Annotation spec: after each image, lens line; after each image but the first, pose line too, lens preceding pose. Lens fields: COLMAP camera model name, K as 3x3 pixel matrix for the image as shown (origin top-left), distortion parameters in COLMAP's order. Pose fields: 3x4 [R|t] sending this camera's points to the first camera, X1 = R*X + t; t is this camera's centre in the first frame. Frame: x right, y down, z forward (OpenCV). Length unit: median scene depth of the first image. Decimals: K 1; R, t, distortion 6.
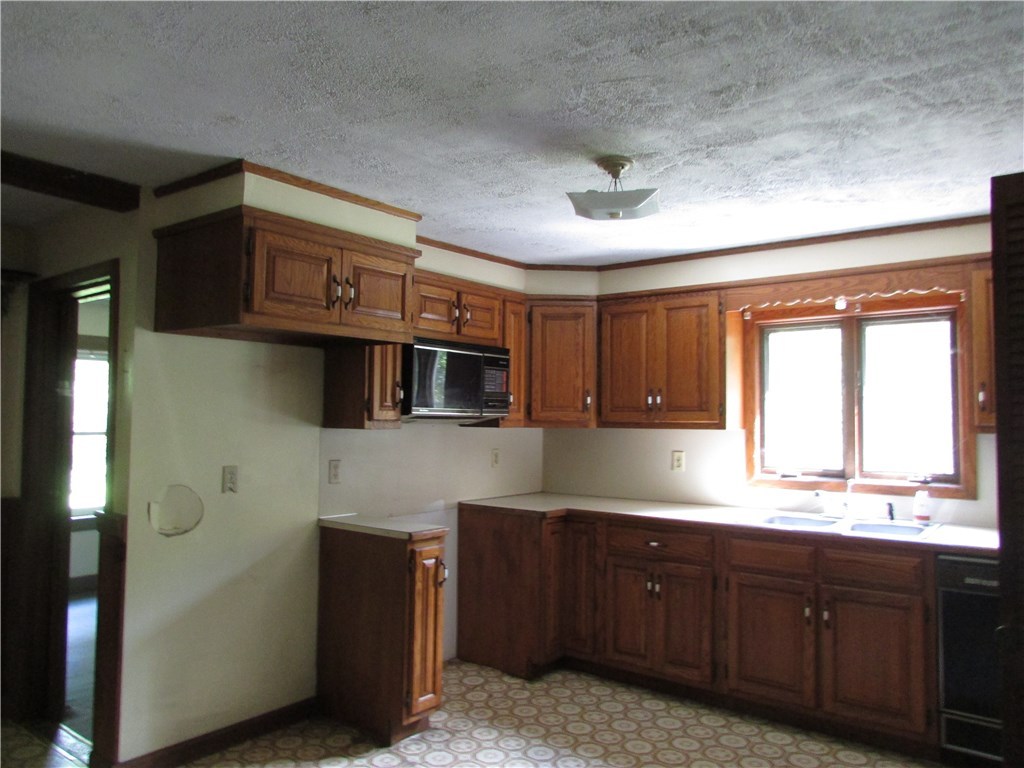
lens RADIAL K [[735.2, 0, 512.0], [0, 735.2, 384.0], [0, 0, 1]] dist [-0.013347, 0.000297]
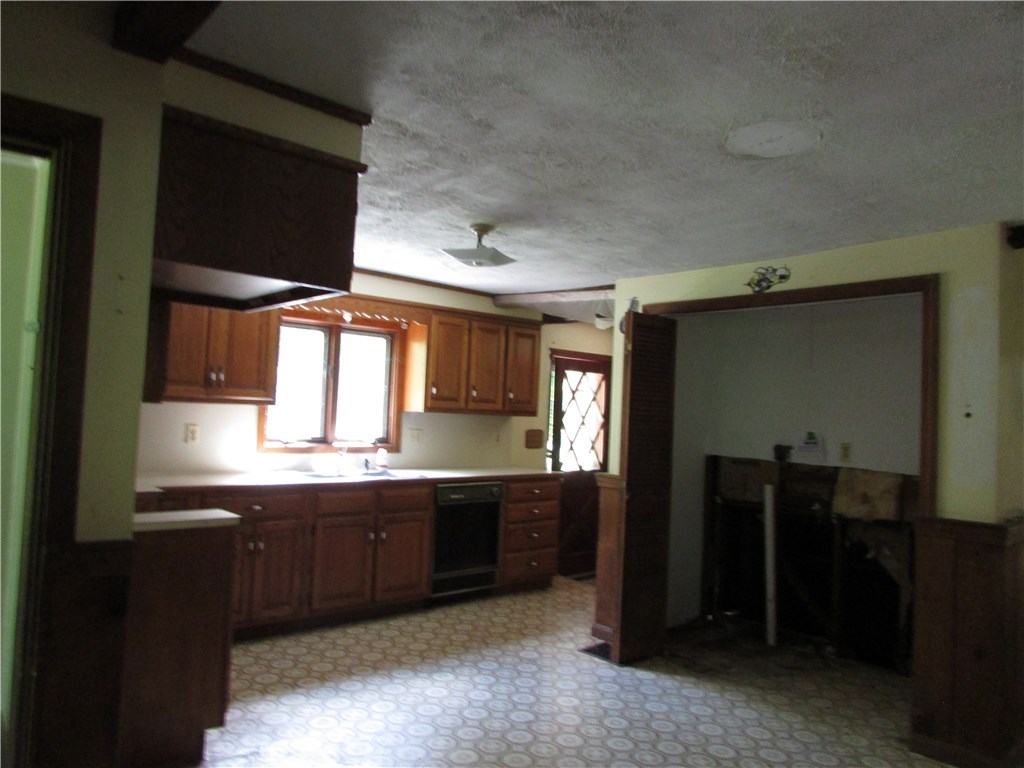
lens RADIAL K [[735.2, 0, 512.0], [0, 735.2, 384.0], [0, 0, 1]] dist [-0.013347, 0.000297]
pose [[0.181296, 0.042256, 0.982520, -0.928122], [-0.085843, 0.995943, -0.026994, 0.030002], [-0.979675, -0.079449, 0.184188, 0.472944]]
